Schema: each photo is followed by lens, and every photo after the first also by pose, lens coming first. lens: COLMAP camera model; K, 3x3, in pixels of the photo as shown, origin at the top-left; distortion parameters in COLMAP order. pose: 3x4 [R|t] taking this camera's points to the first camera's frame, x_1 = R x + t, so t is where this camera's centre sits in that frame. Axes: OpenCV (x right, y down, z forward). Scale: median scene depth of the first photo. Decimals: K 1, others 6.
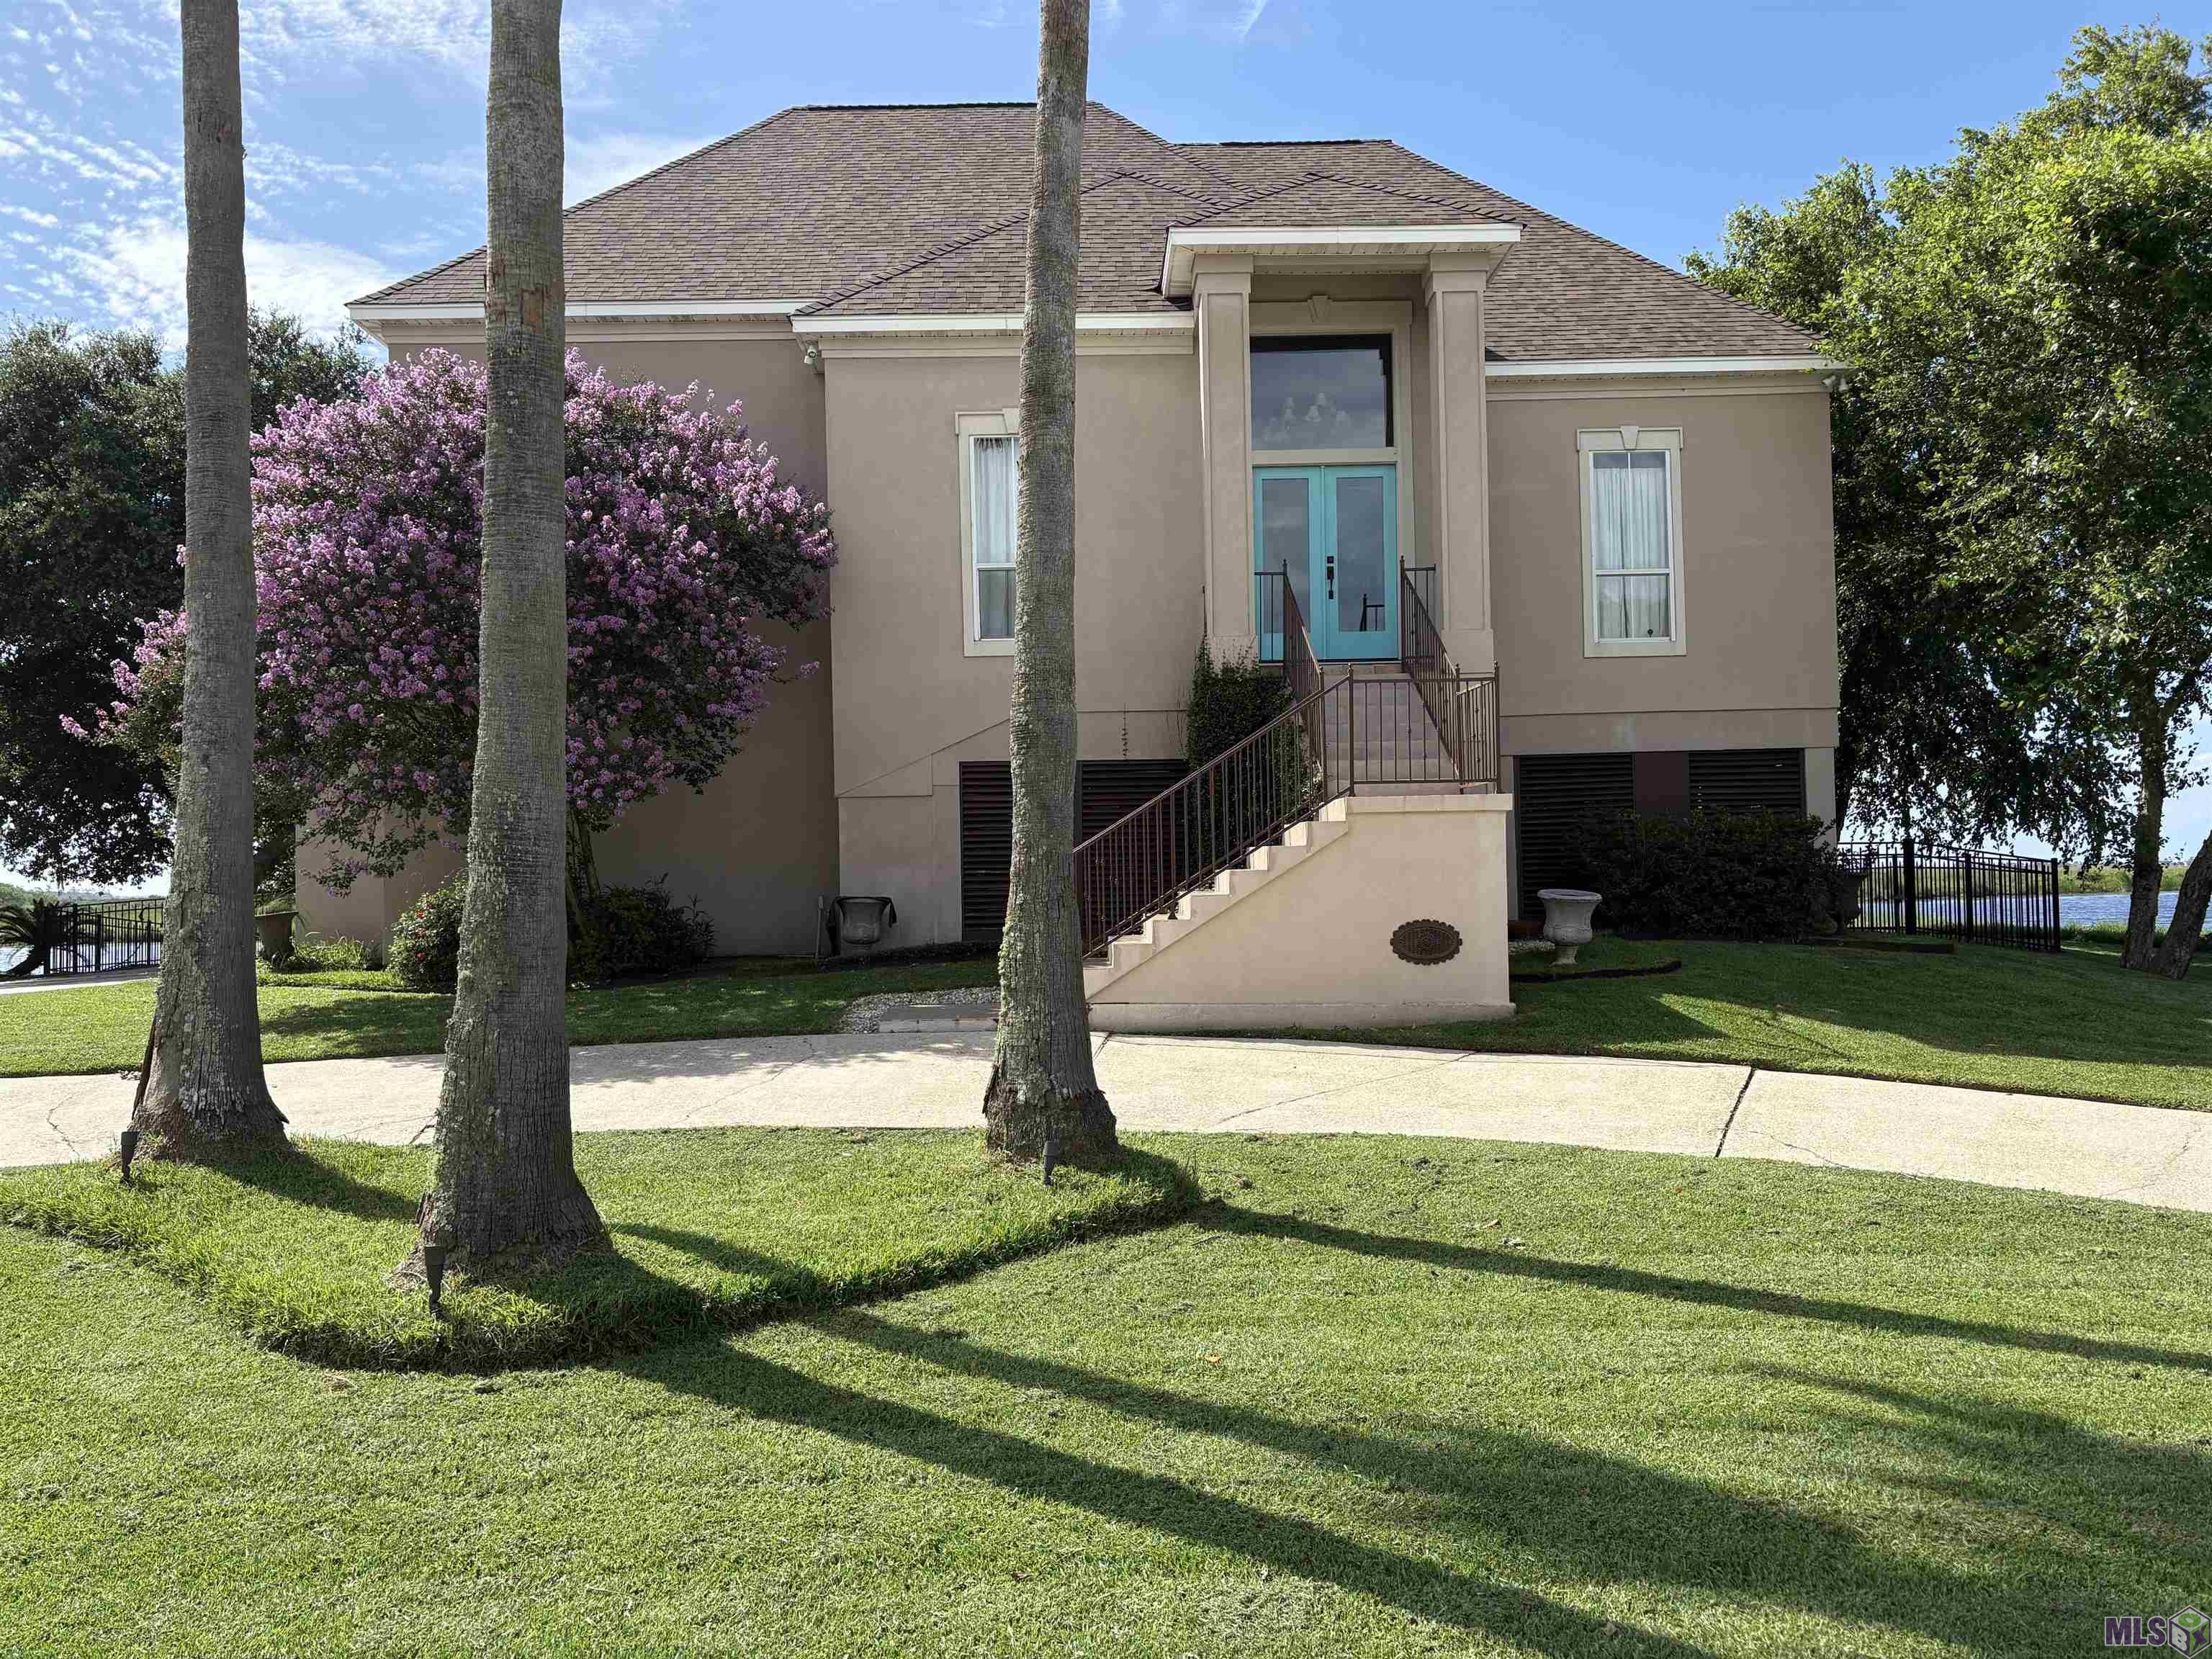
lens RADIAL K [[1690.4, 0, 1105.5], [0, 1690.4, 838.2], [0, 0, 1]] dist [0.004724, -0.011168]
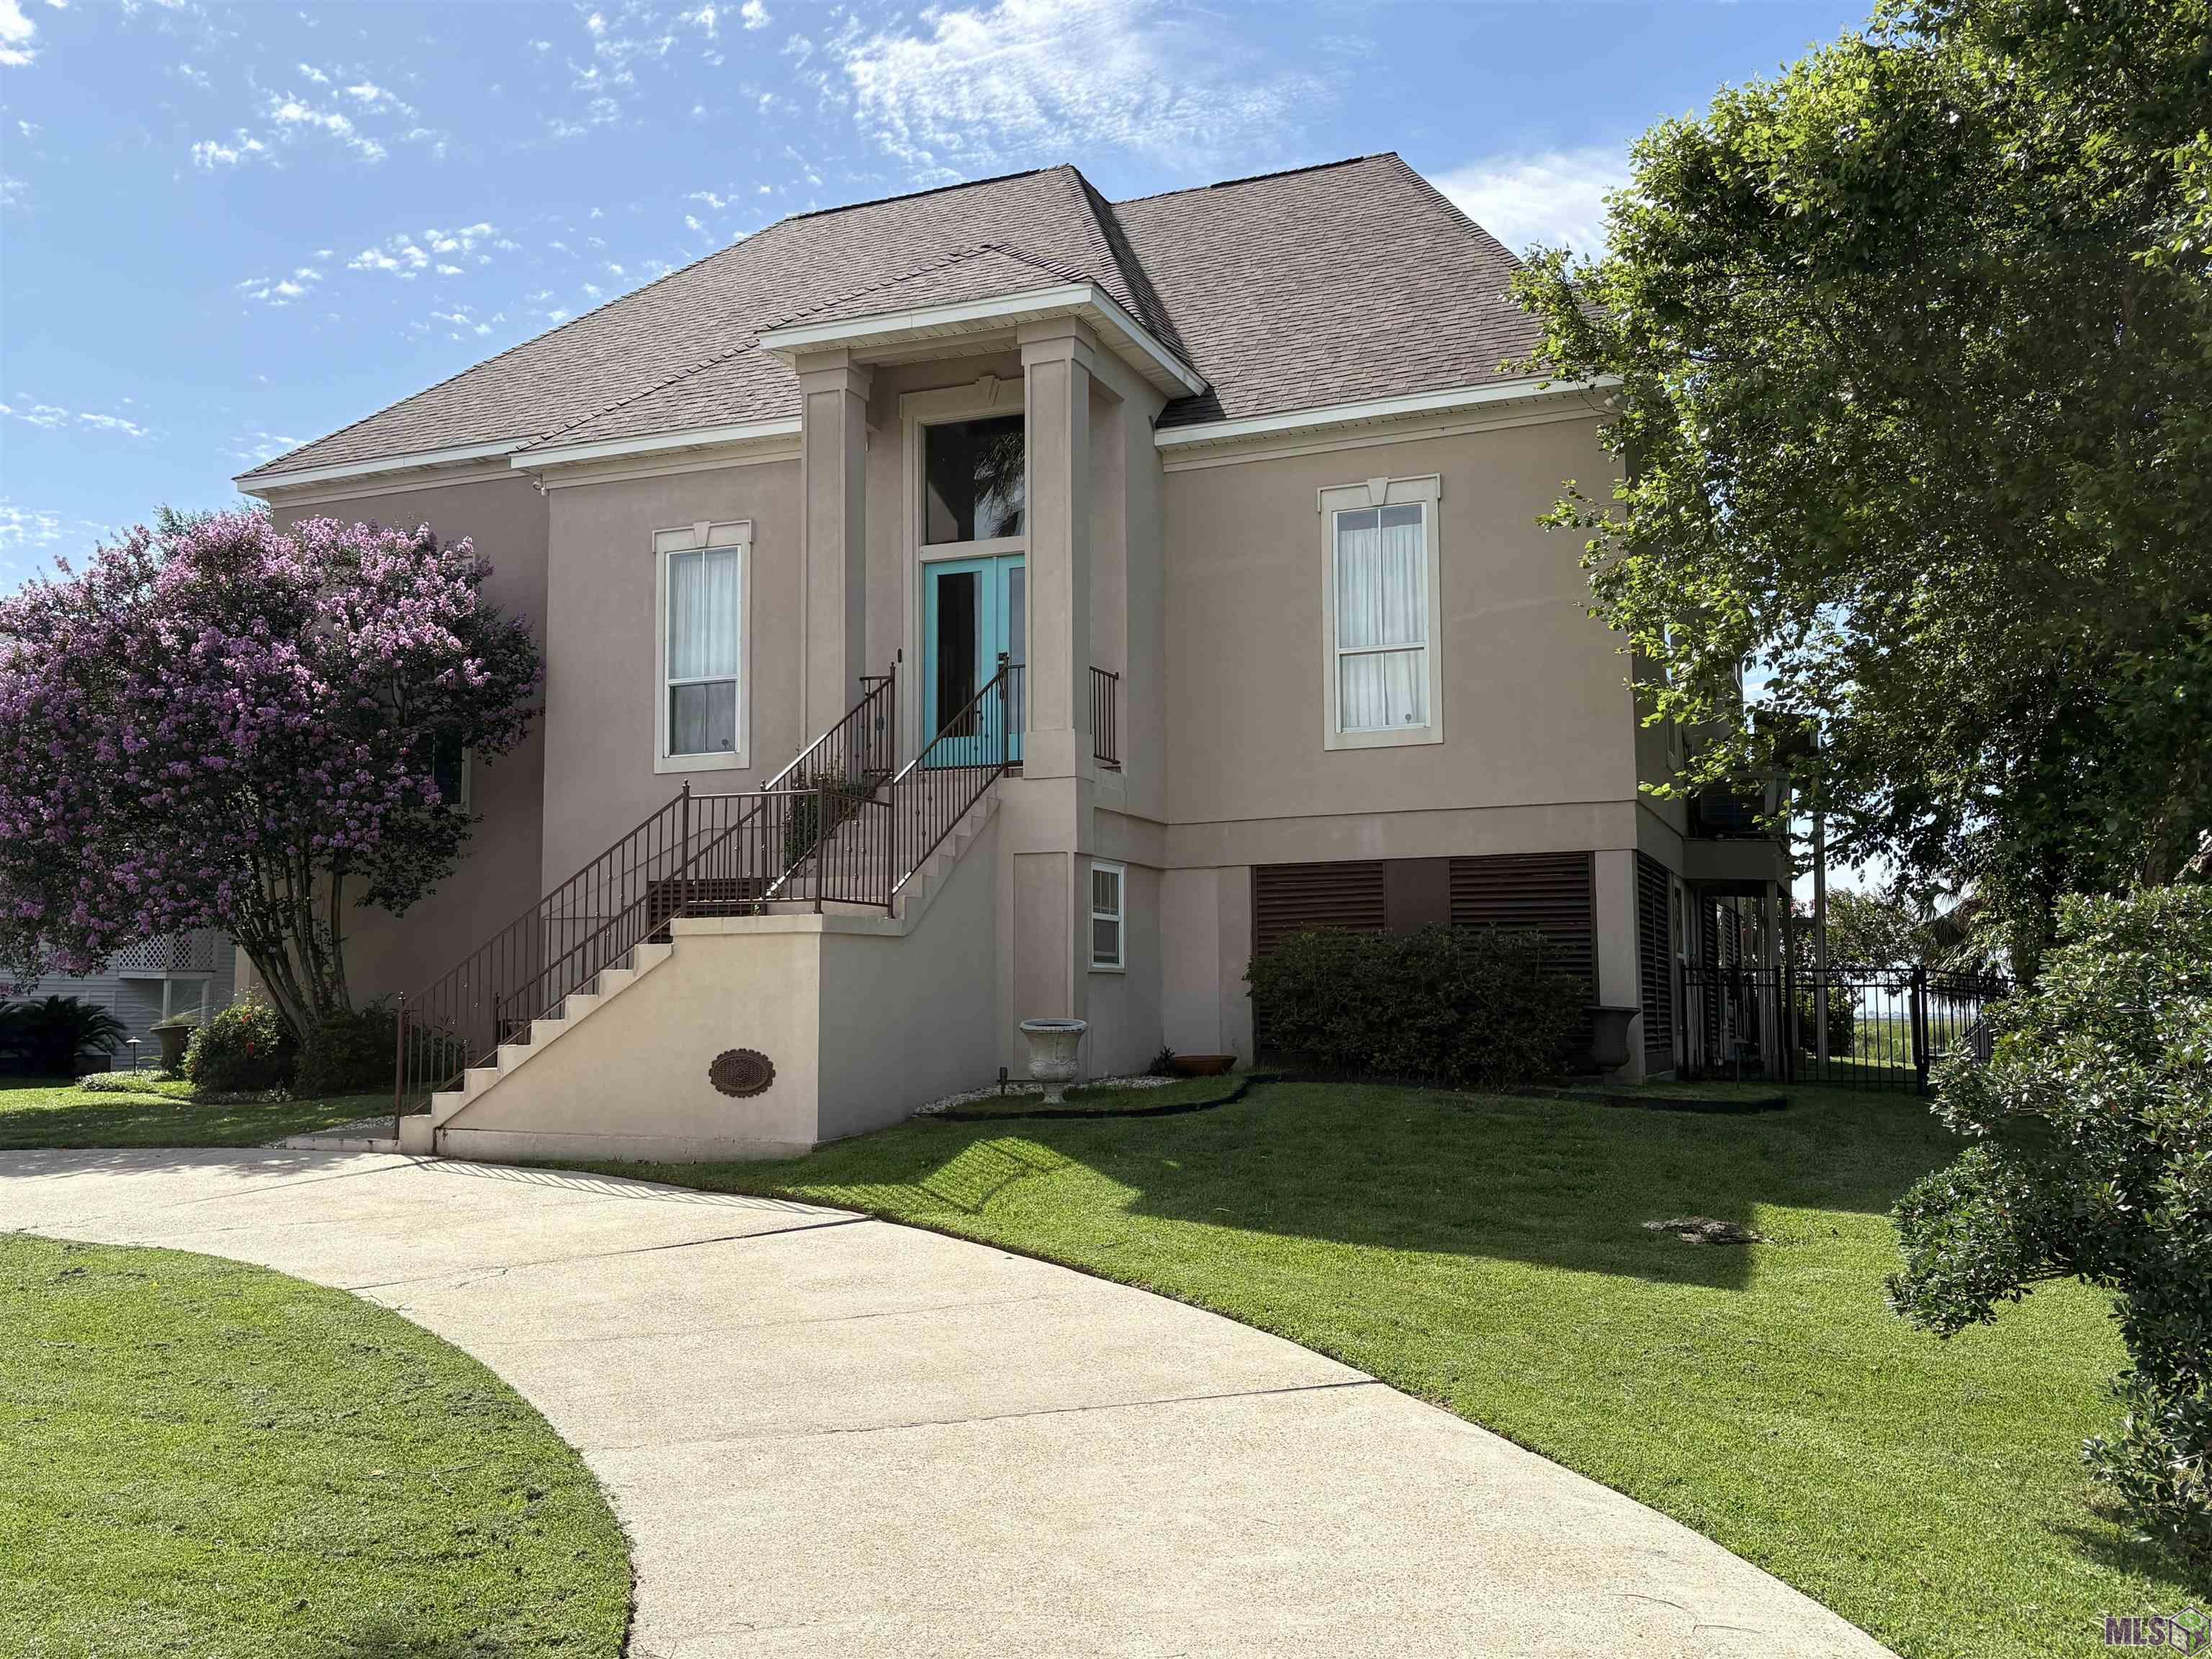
lens RADIAL K [[1915.7, 0, 1107.0], [0, 1915.7, 824.8], [0, 0, 1]] dist [0.039270, -0.015822]
pose [[0.918477, -0.021802, -0.394873, 0.564587], [-0.004552, 0.997830, -0.065680, -0.004789], [0.395449, 0.062123, 0.916385, 0.067879]]
